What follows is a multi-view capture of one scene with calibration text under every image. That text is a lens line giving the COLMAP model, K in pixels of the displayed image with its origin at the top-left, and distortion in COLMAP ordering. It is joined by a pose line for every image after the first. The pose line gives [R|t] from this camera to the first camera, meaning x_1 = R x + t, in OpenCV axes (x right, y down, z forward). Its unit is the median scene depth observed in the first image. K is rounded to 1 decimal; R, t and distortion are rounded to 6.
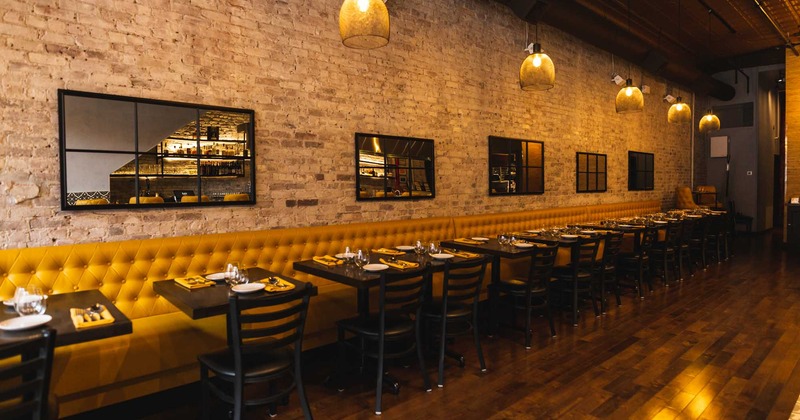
lens RADIAL K [[473.4, 0, 401.3], [0, 473.4, 208.1], [0, 0, 1]] dist [-0.009109, -0.001166]
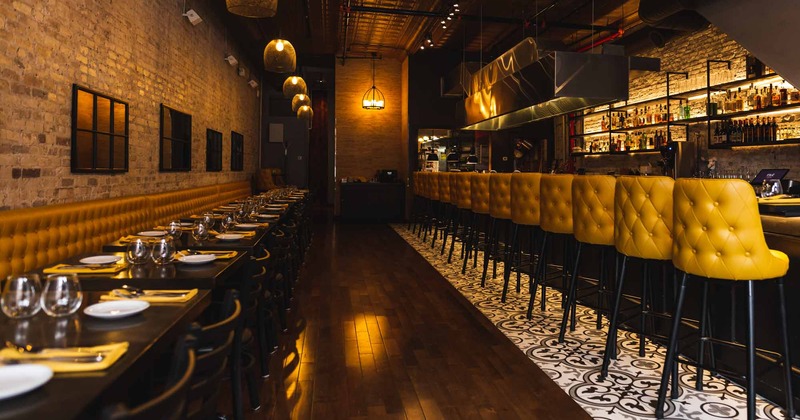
lens RADIAL K [[542.7, 0, 445.7], [0, 542.7, 167.2], [0, 0, 1]] dist [-0.003085, -0.005007]
pose [[0.522796, 0.020294, 0.852216, -0.459626], [0.026085, 0.998868, -0.039788, 0.023258], [-0.852058, 0.043031, 0.521675, 0.029328]]
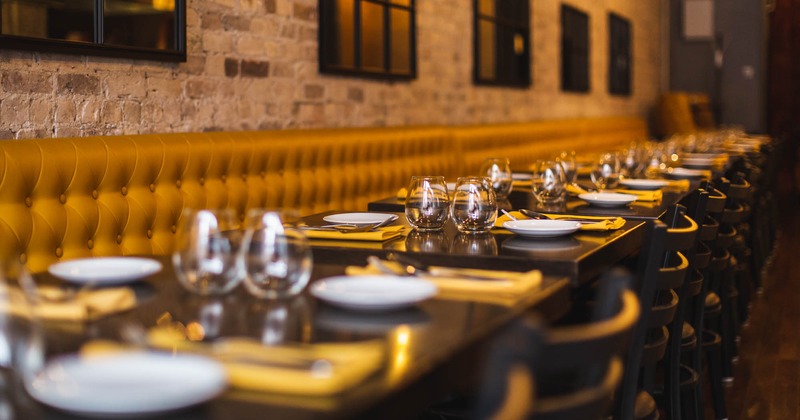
lens RADIAL K [[1158.2, 0, 397.8], [0, 1158.2, 207.8], [0, 0, 1]] dist [-0.153045, 0.000000]
pose [[0.894481, -0.035306, 0.445711, -0.415566], [0.022234, 0.999156, 0.034525, 0.057718], [-0.446554, -0.020972, 0.894511, 0.090367]]
